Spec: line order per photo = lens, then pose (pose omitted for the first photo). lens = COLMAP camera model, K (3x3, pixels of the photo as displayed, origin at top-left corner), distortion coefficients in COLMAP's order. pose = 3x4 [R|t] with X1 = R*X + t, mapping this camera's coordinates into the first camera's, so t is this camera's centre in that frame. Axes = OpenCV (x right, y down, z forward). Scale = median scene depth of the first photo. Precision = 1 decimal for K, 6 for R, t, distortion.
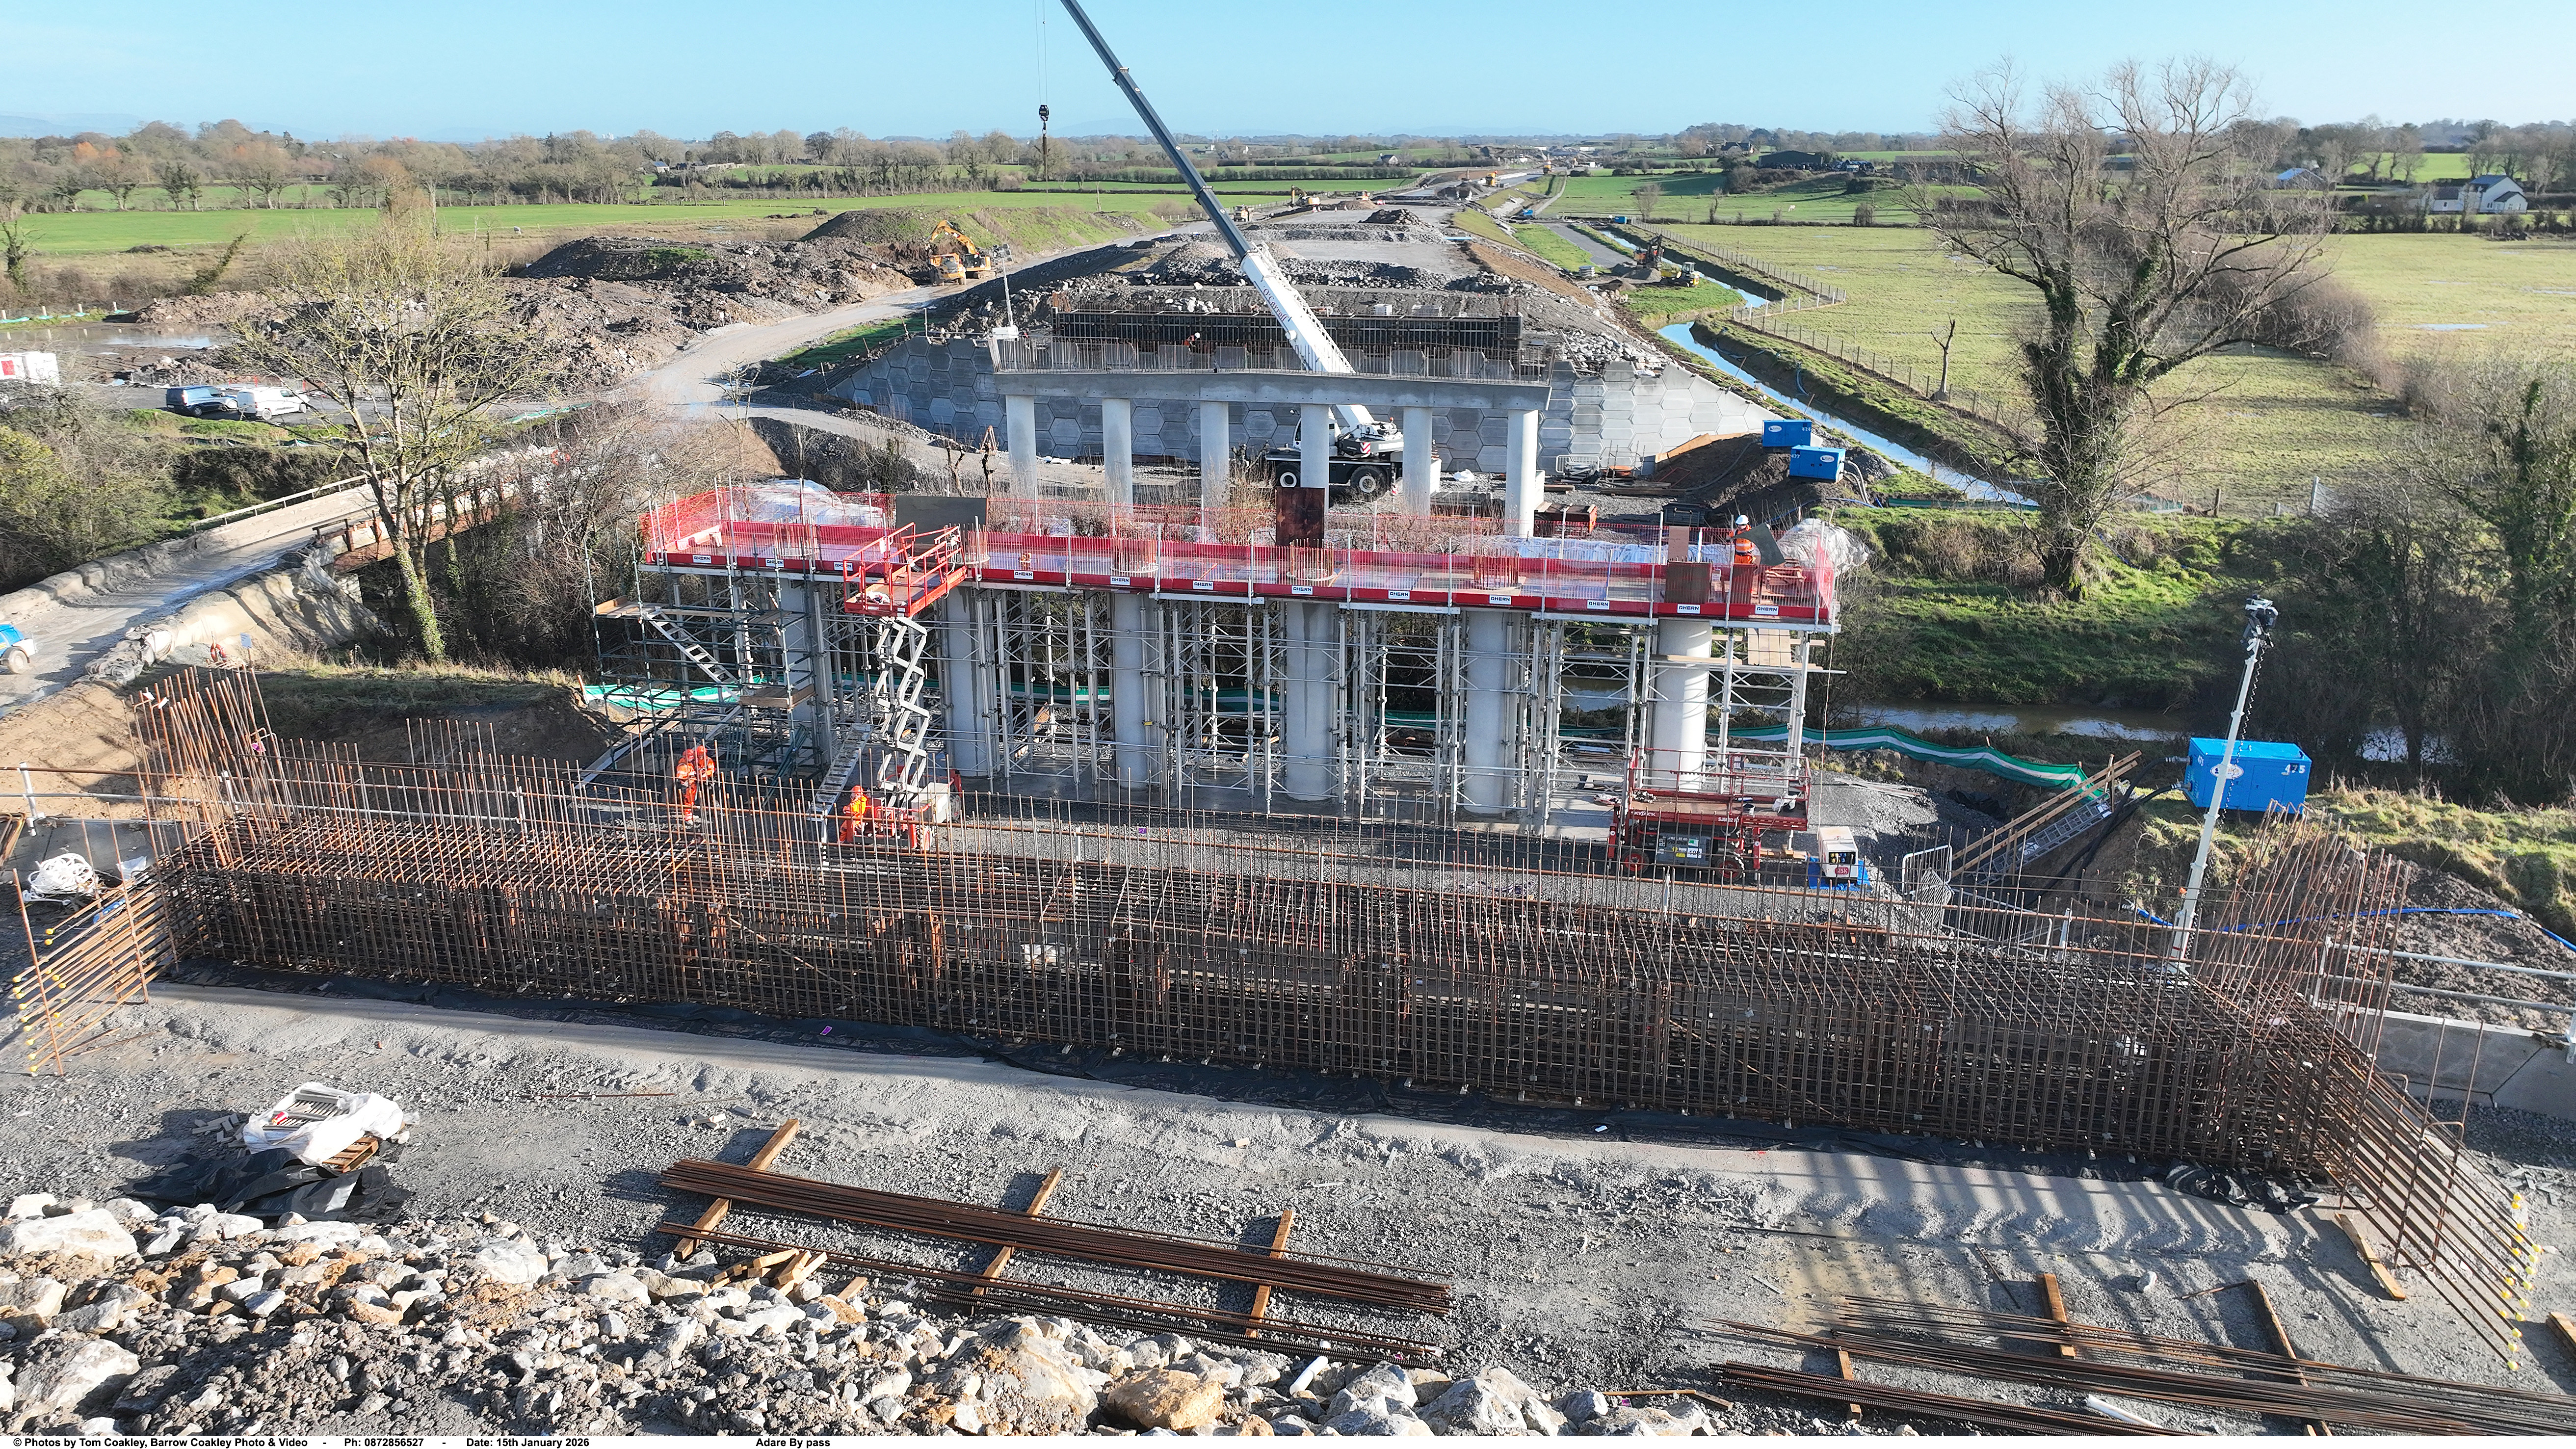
lens RADIAL K [[1807.0, 0, 1289.0], [0, 1807.0, 731.7], [0, 0, 1]] dist [0.001108, 0.014754]
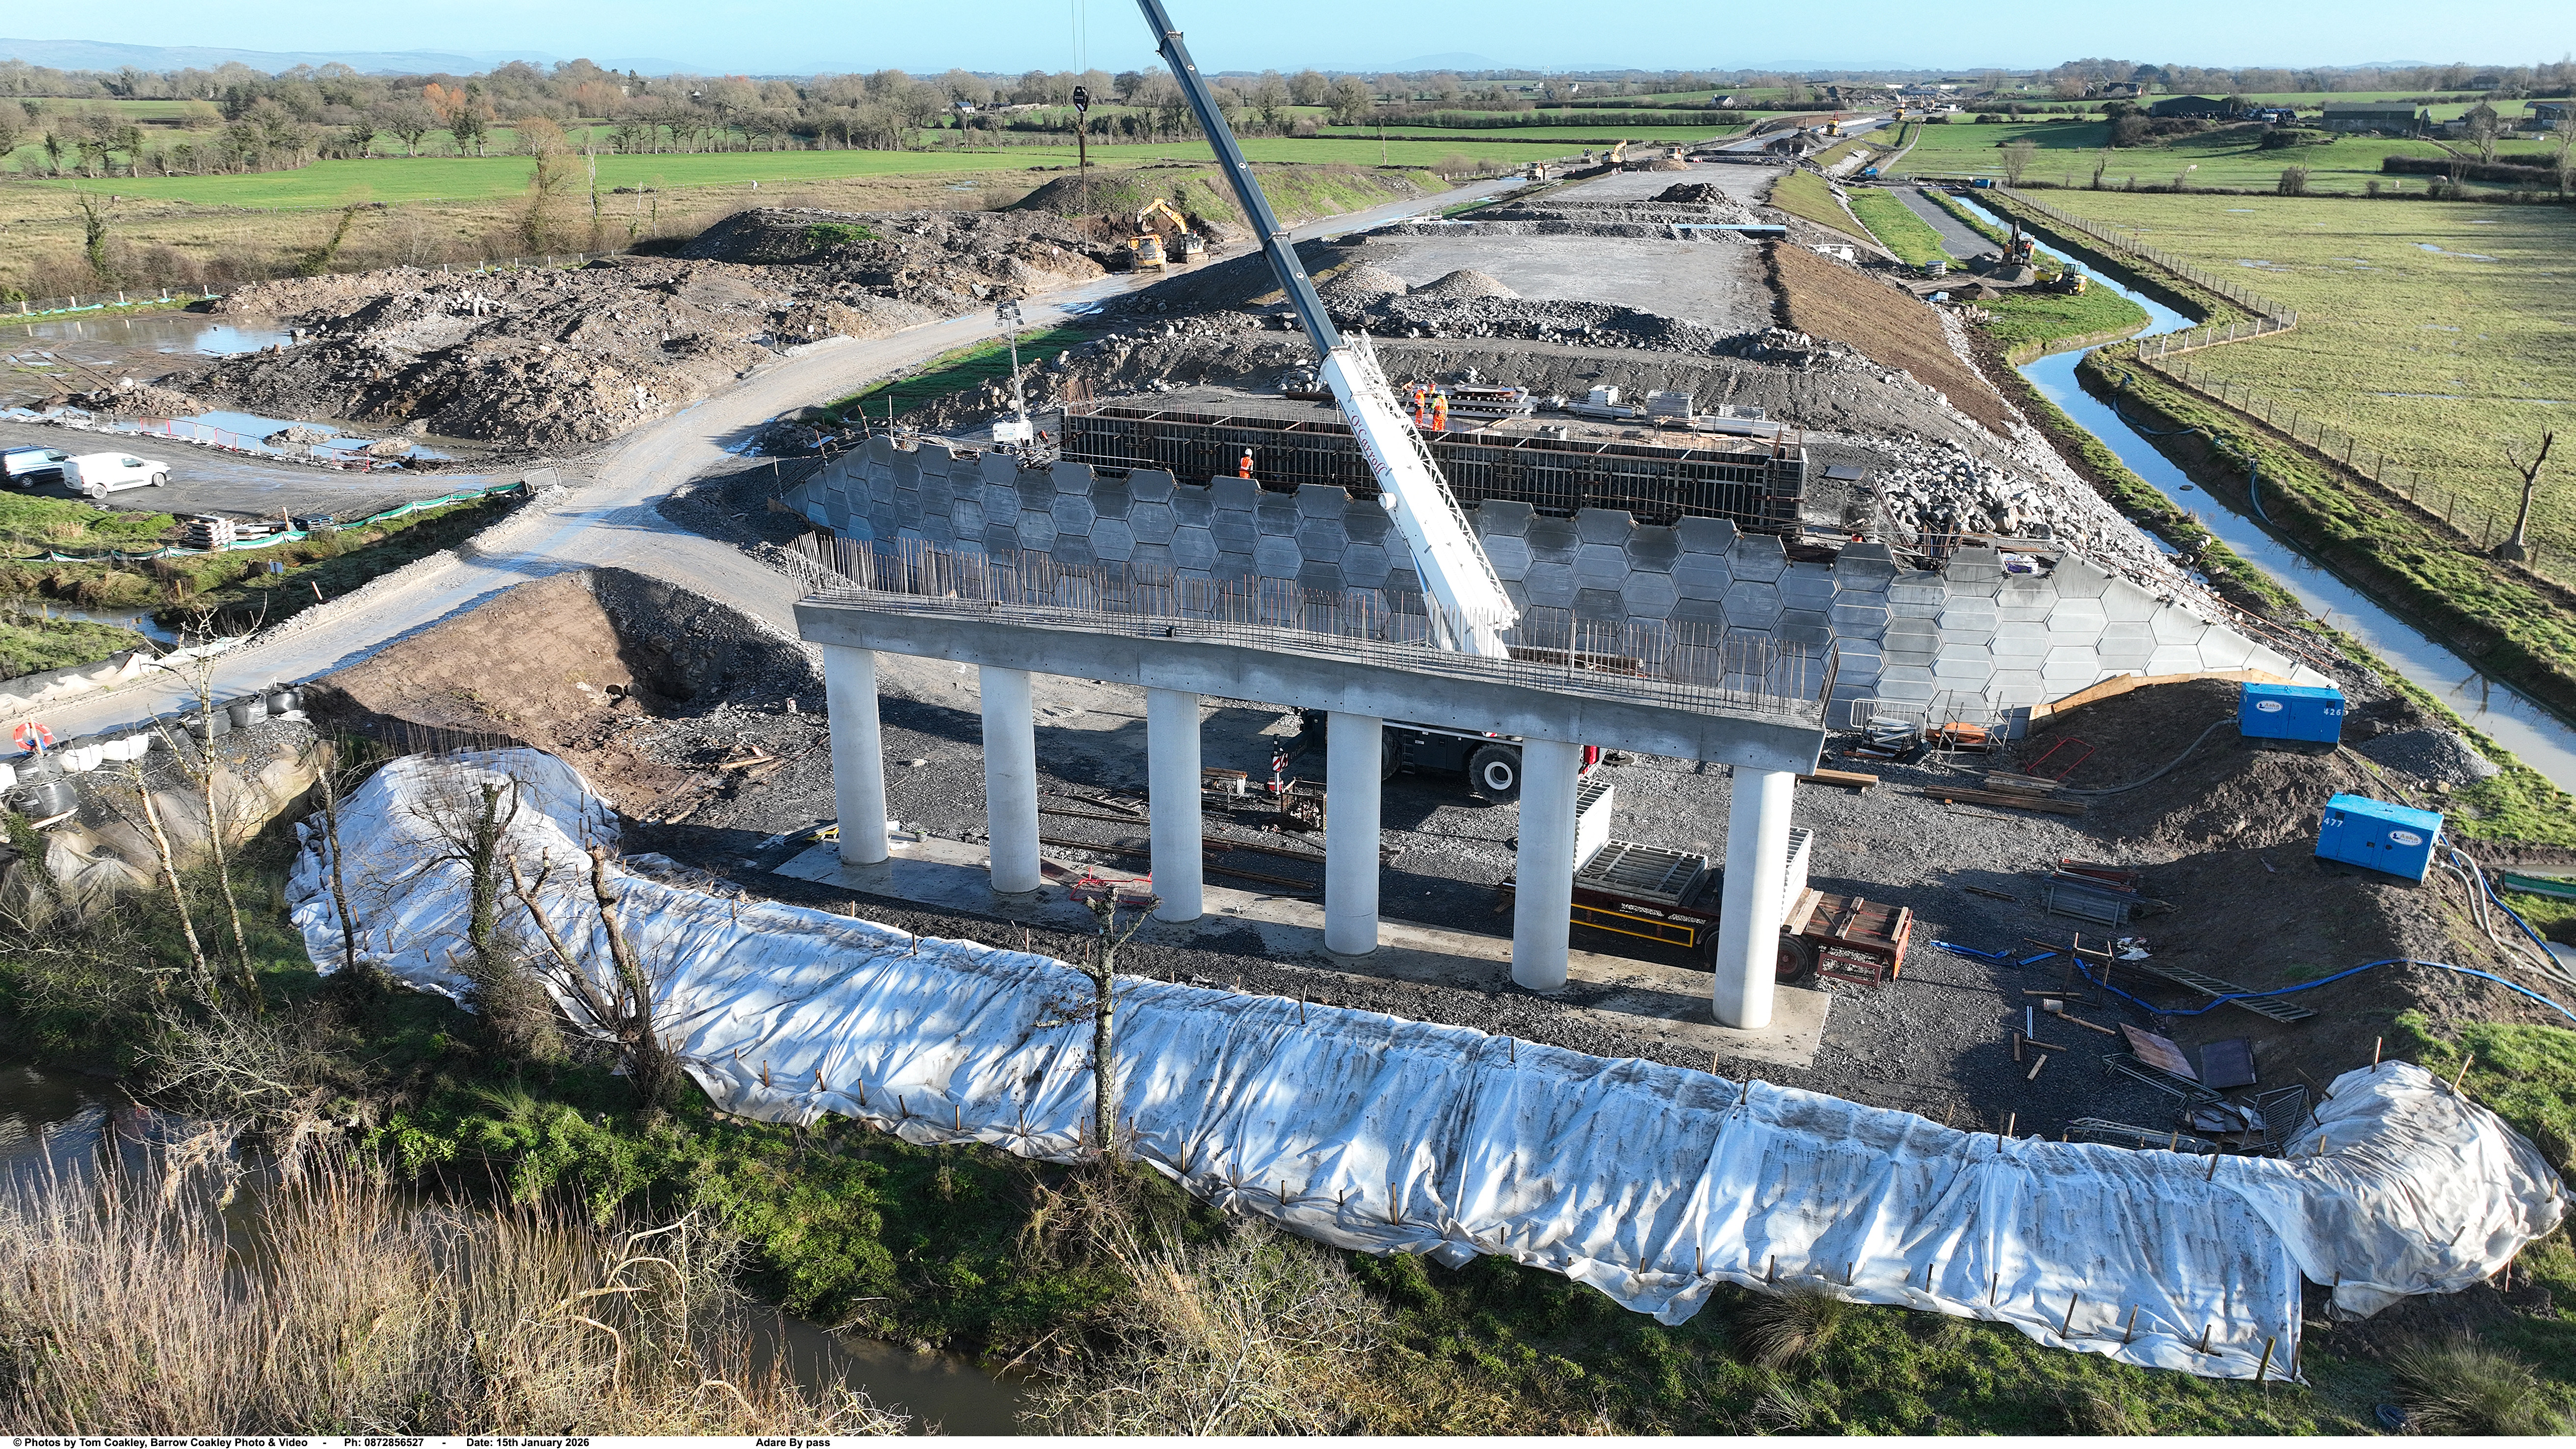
lens RADIAL K [[1812.5, 0, 1288.0], [0, 1812.5, 724.5], [0, 0, 1]] dist [-0.003305, 0.020380]
pose [[0.984734, 0.059987, -0.163402, 0.034497], [-0.055398, 0.997935, 0.032501, -0.082457], [0.165014, -0.022953, 0.986024, 0.209257]]
